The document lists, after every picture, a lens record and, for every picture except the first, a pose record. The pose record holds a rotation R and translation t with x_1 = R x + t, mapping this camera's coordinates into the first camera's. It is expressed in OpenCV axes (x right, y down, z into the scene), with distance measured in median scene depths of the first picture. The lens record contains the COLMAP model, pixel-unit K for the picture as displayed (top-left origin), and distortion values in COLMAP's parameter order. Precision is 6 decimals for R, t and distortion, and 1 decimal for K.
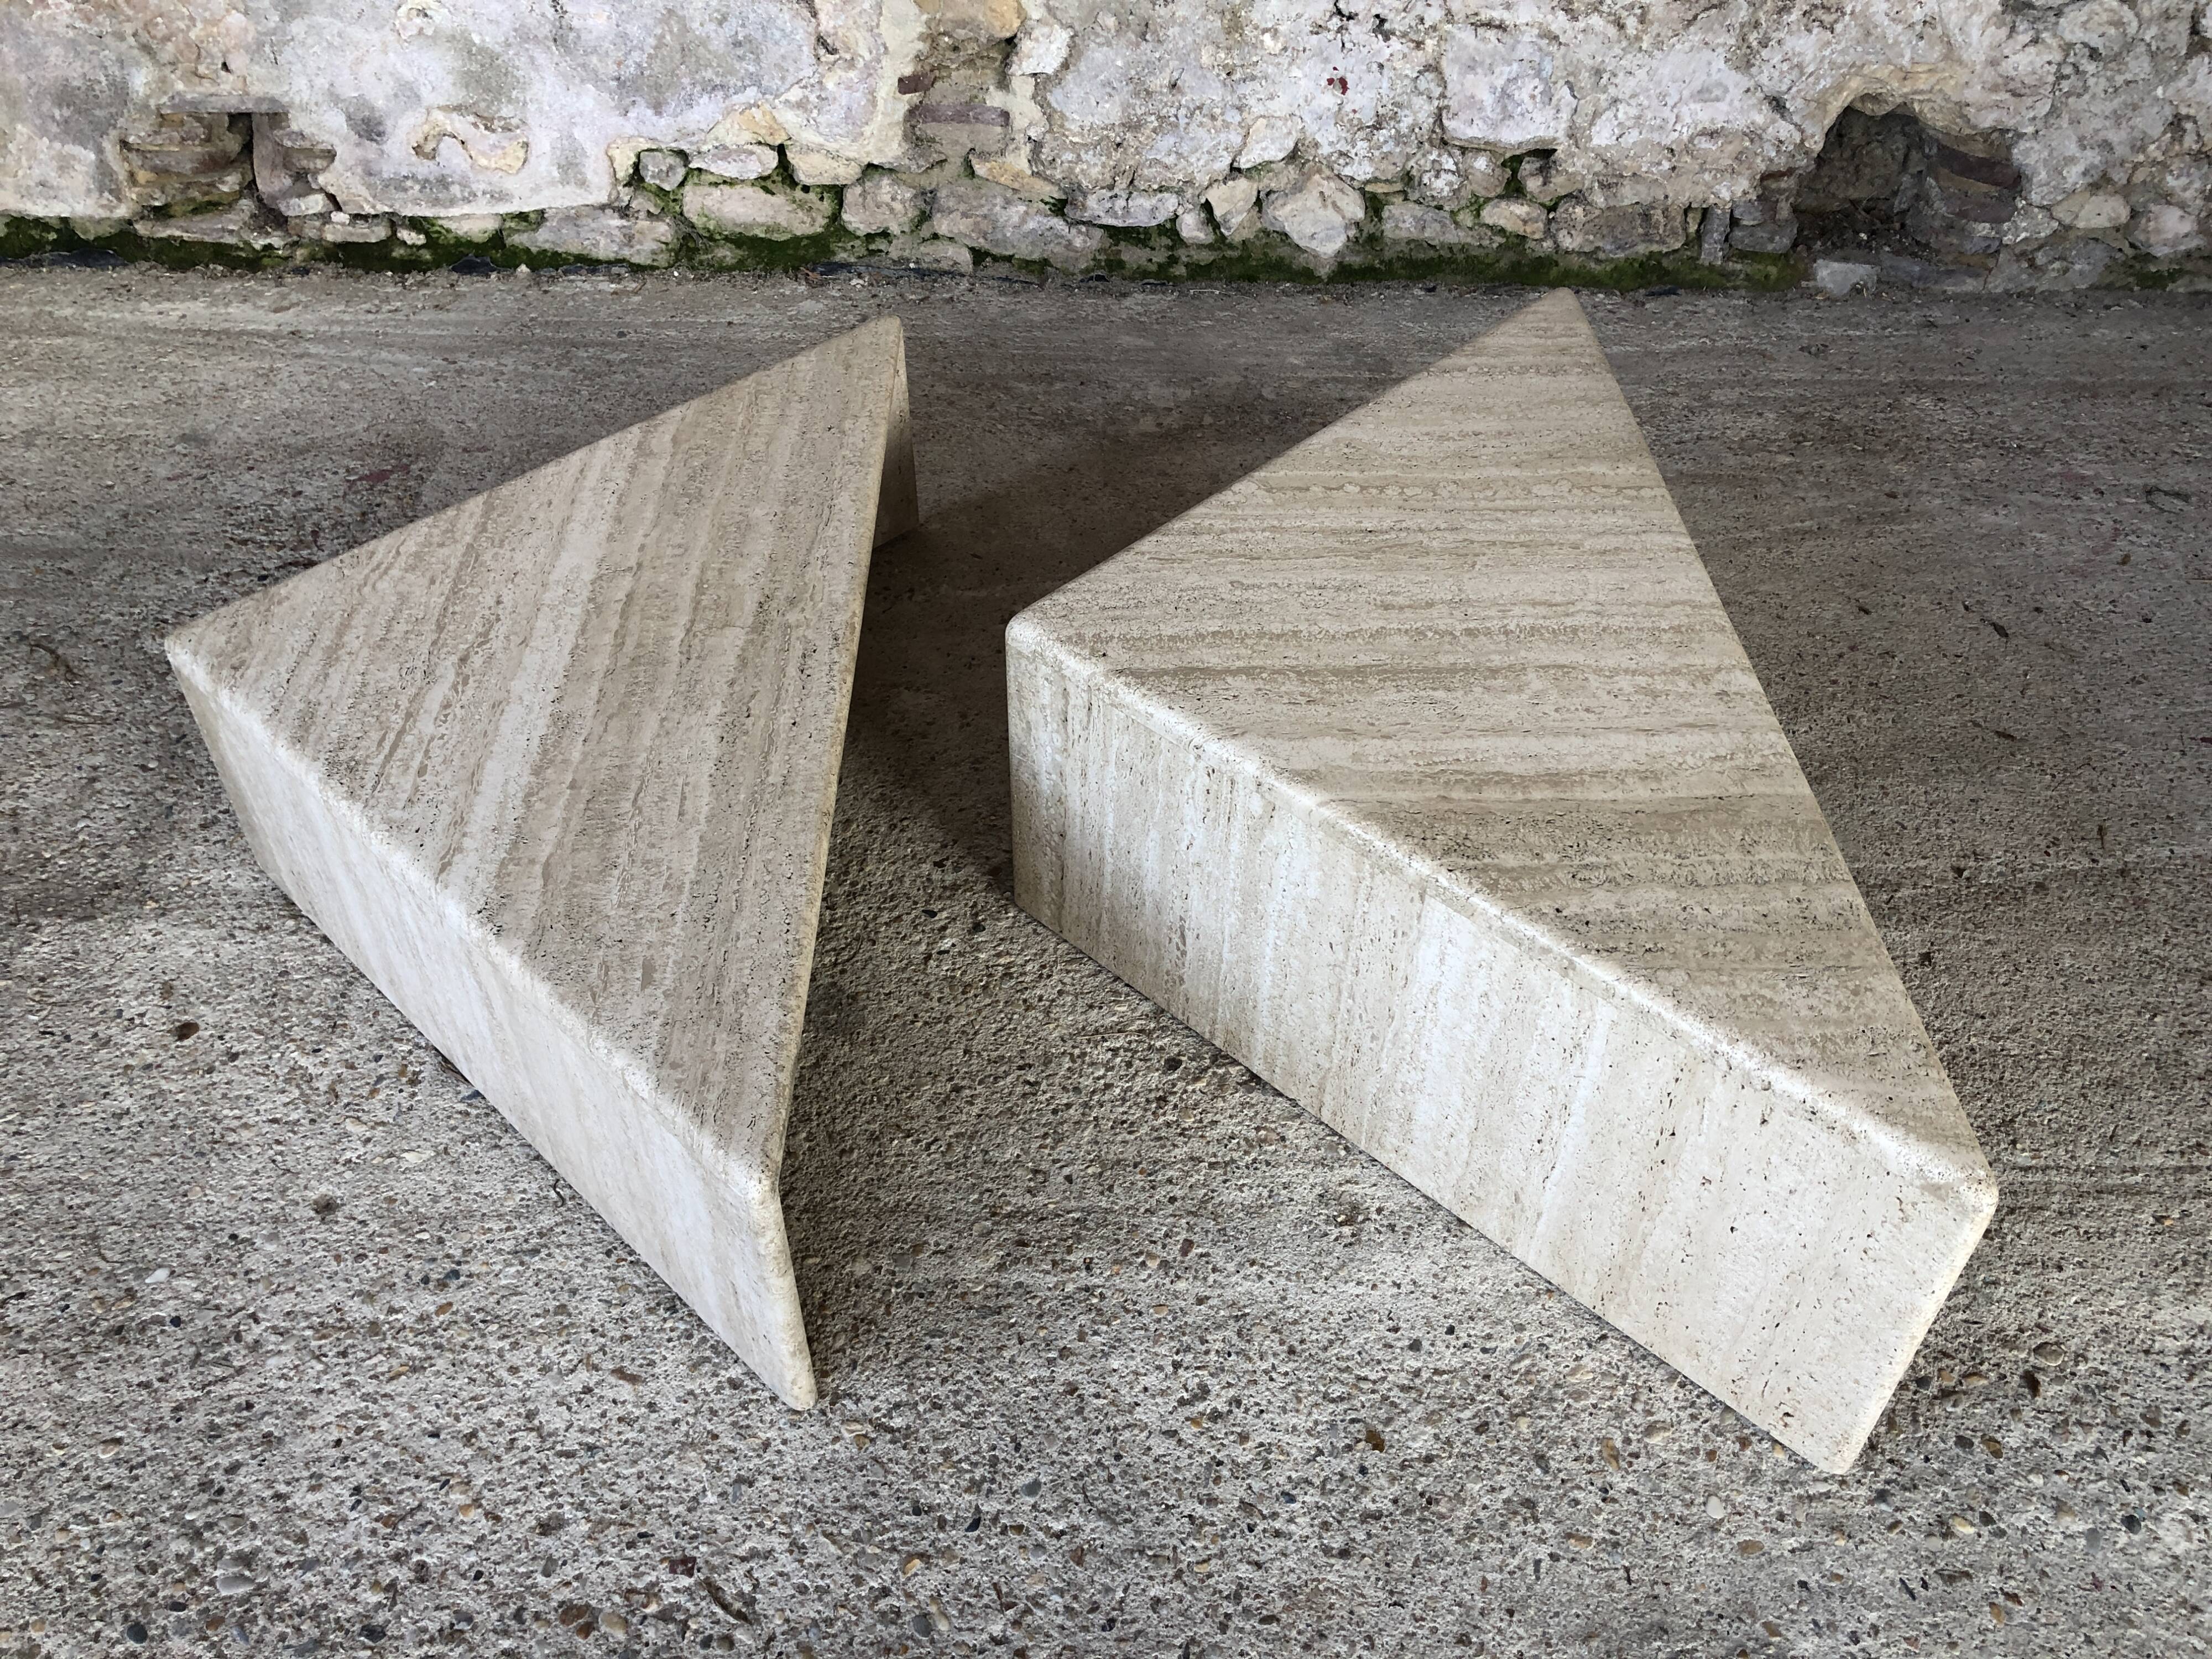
lens RADIAL K [[1839.2, 0, 1112.4], [0, 1839.2, 814.9], [0, 0, 1]] dist [0.021036, -0.018032]
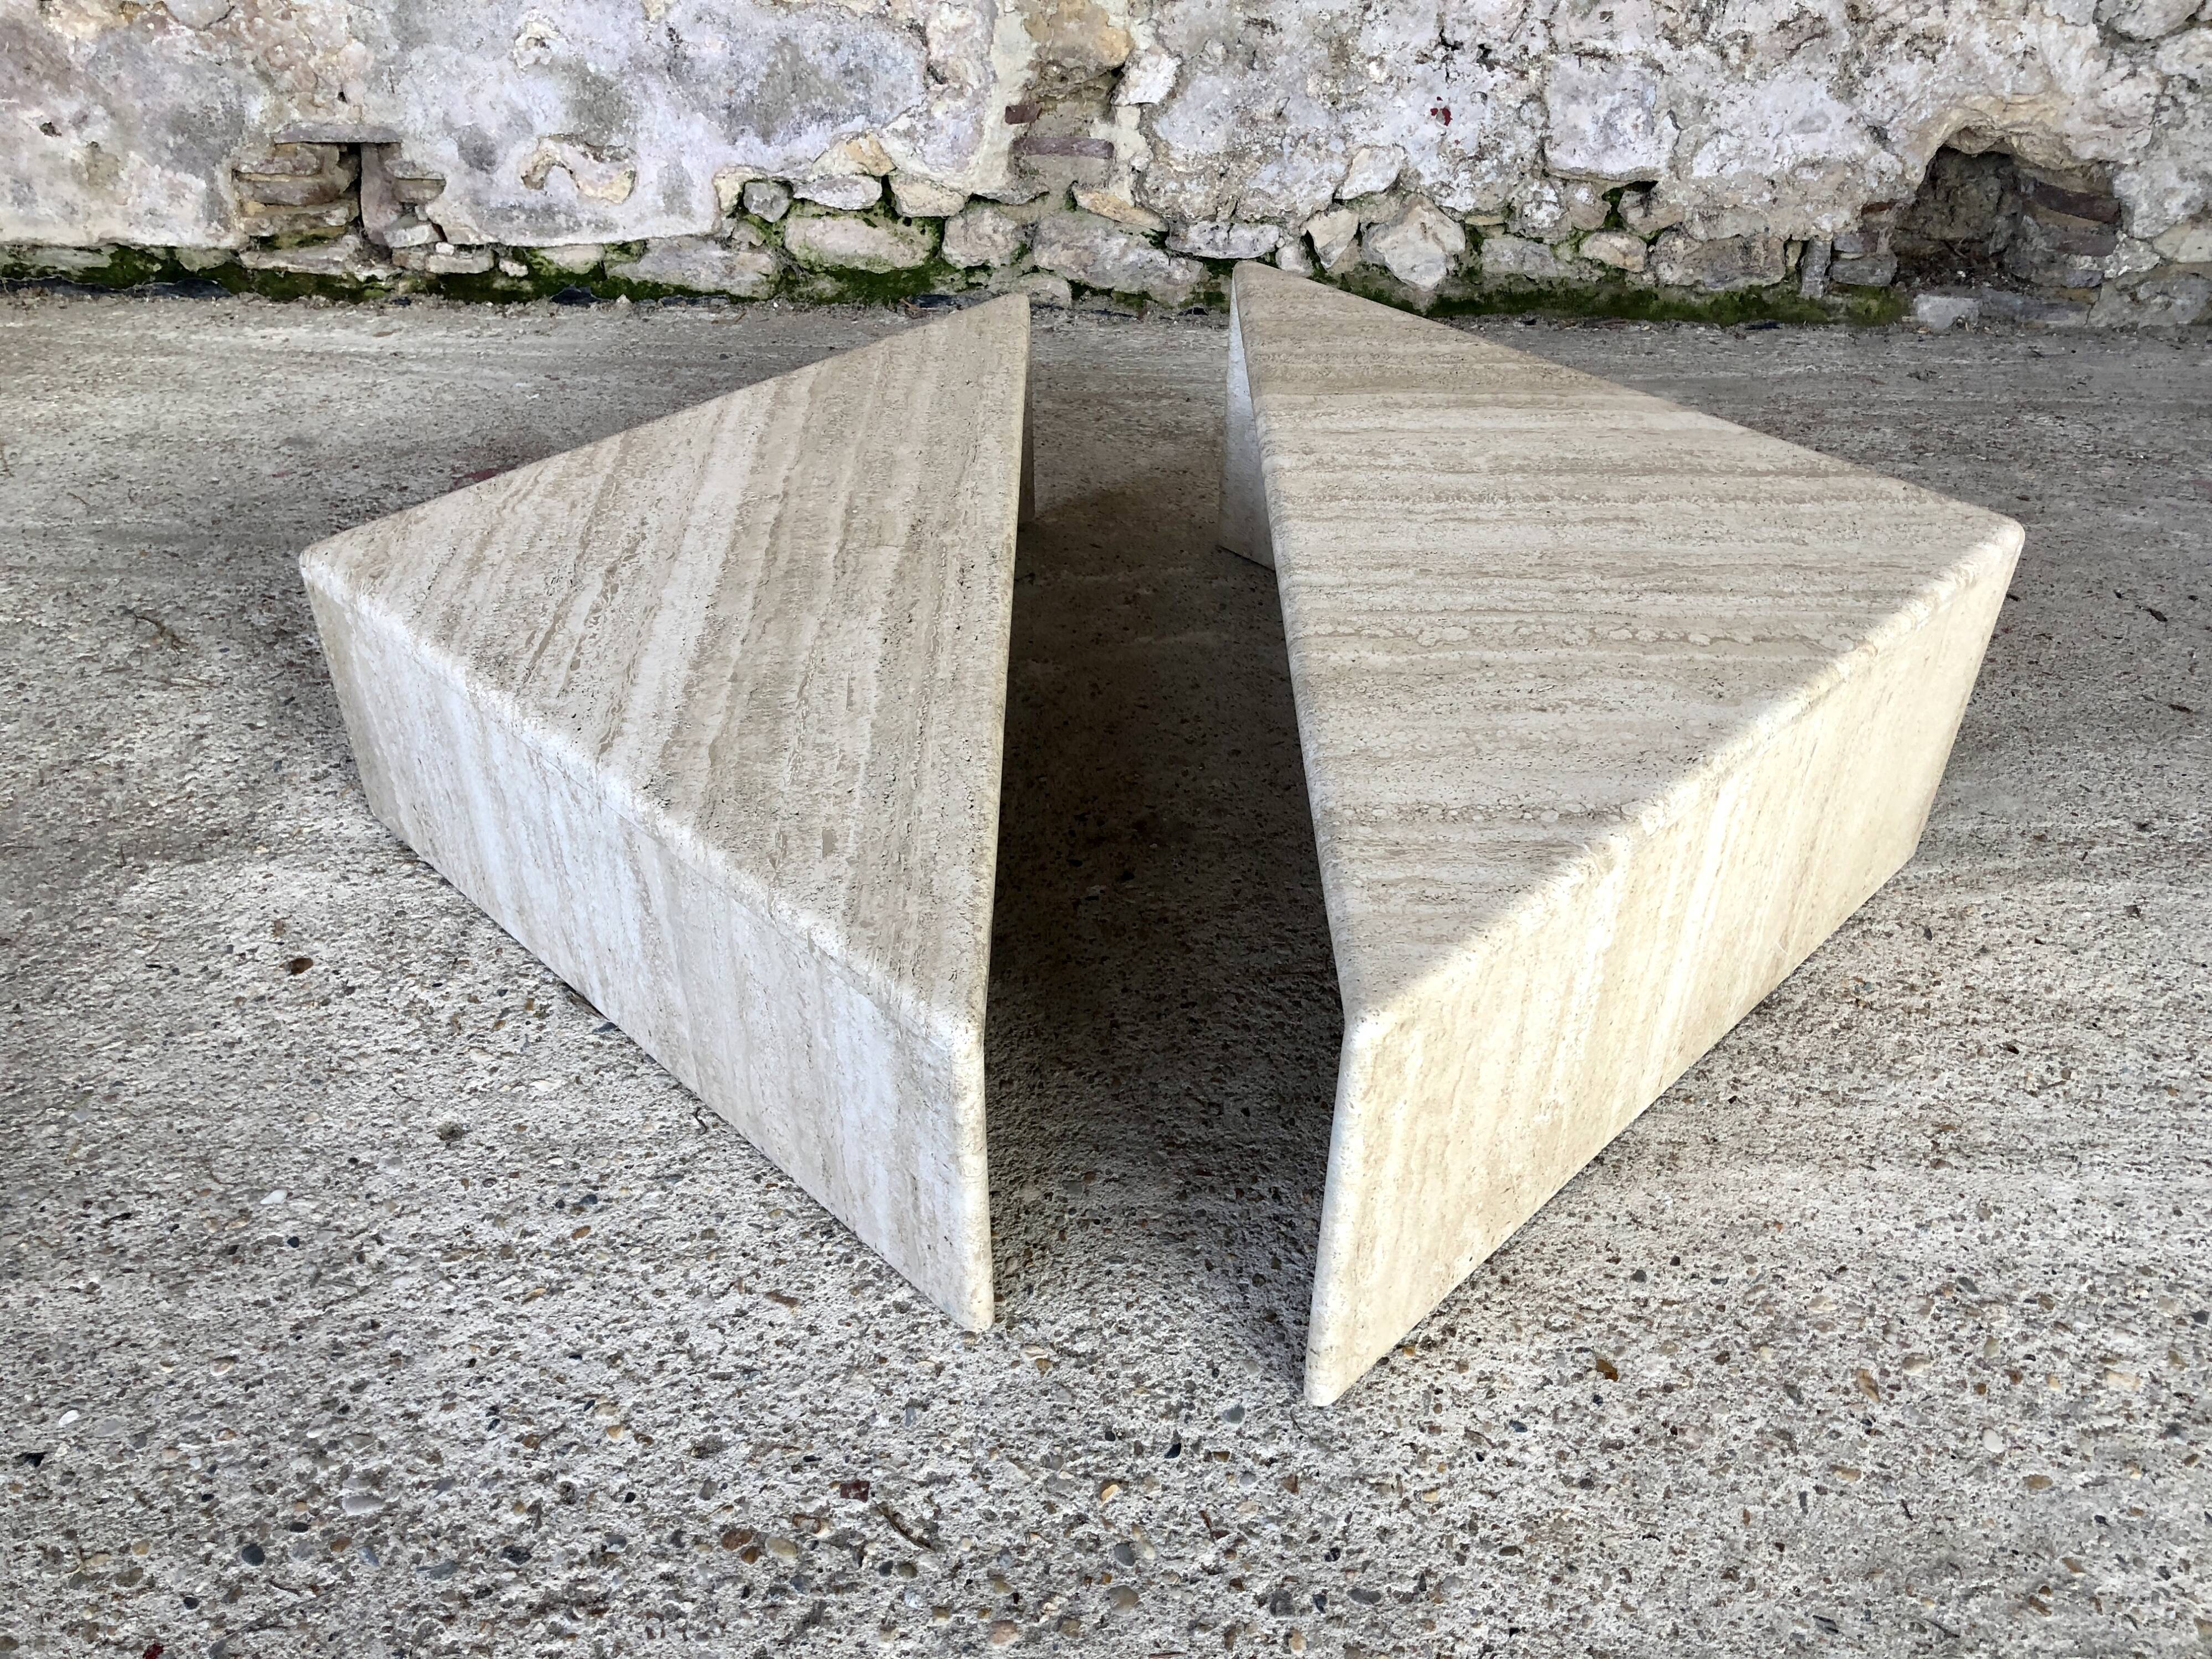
lens RADIAL K [[1839.2, 0, 1106.9], [0, 1839.2, 805.4], [0, 0, 1]] dist [0.021036, -0.018032]
pose [[0.999977, 0.004520, -0.005024, -0.094237], [-0.005007, 0.994830, -0.101427, 0.145246], [0.004539, 0.101450, 0.994830, 0.060182]]
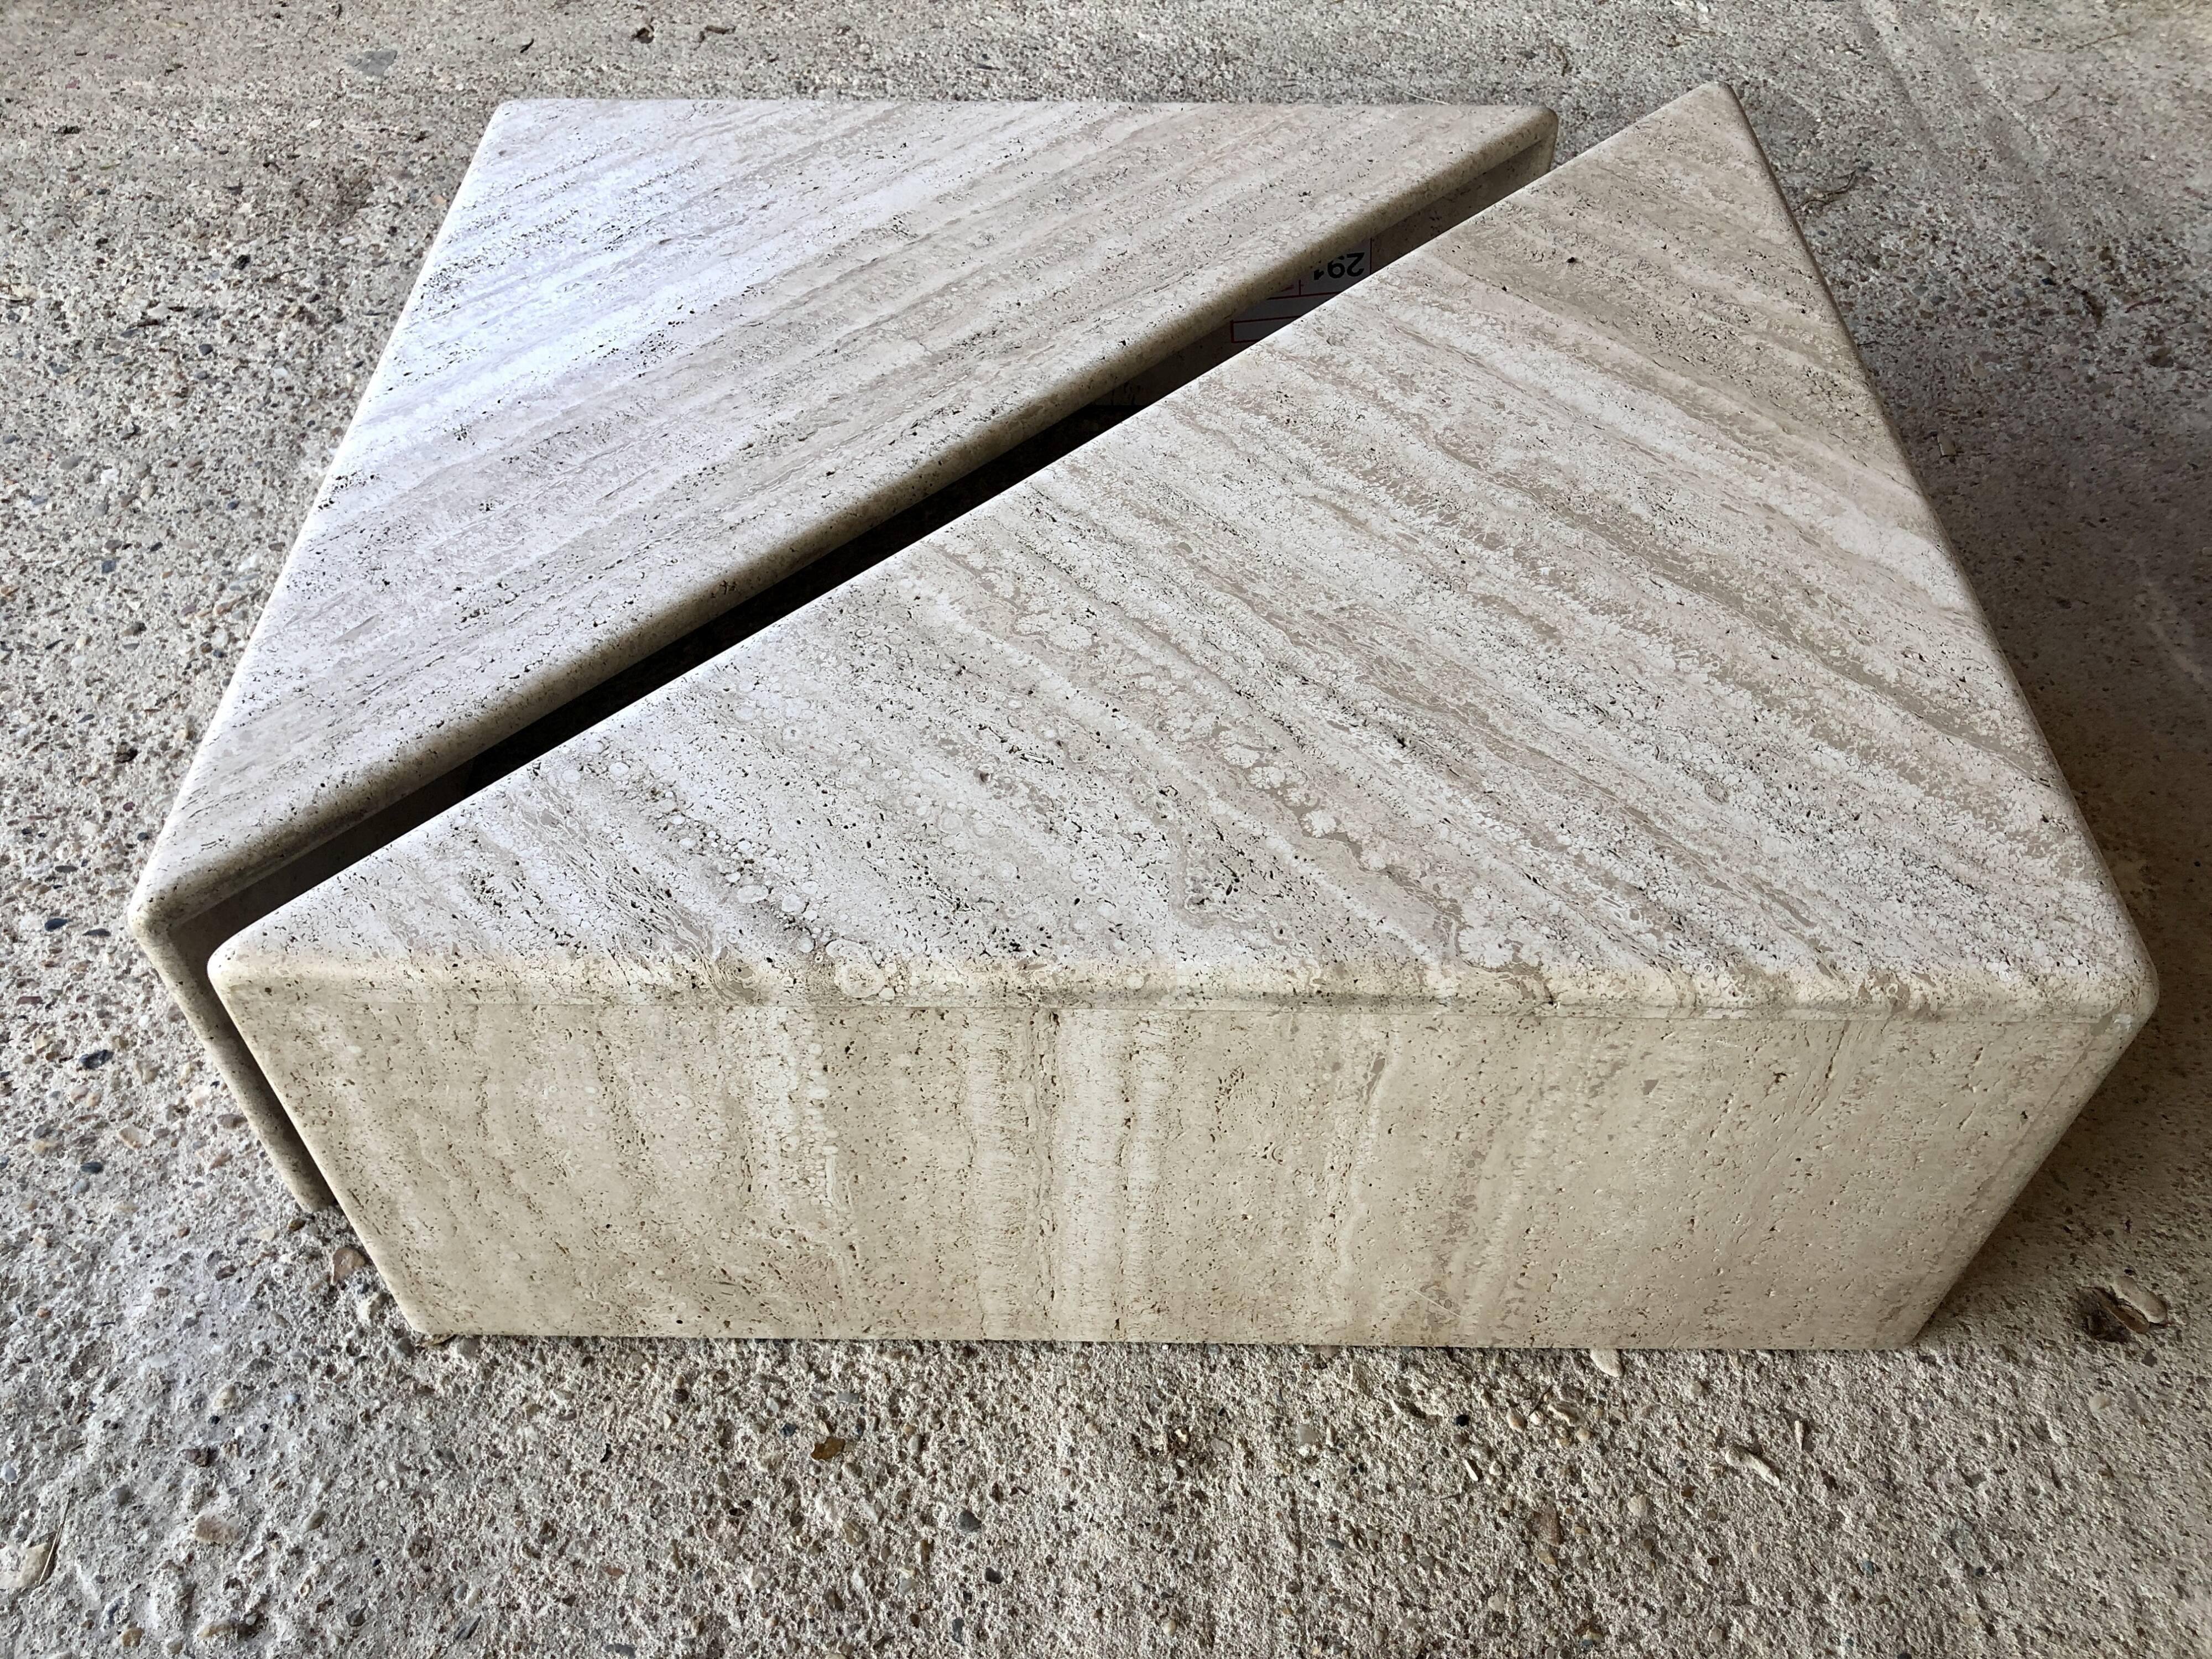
lens RADIAL K [[1839.2, 0, 1098.4], [0, 1839.2, 817.1], [0, 0, 1]] dist [0.021036, -0.018032]
pose [[0.696280, 0.527549, -0.486710, 0.429064], [-0.482826, 0.845985, 0.226247, -0.130559], [0.531106, 0.077465, 0.843757, 0.429233]]
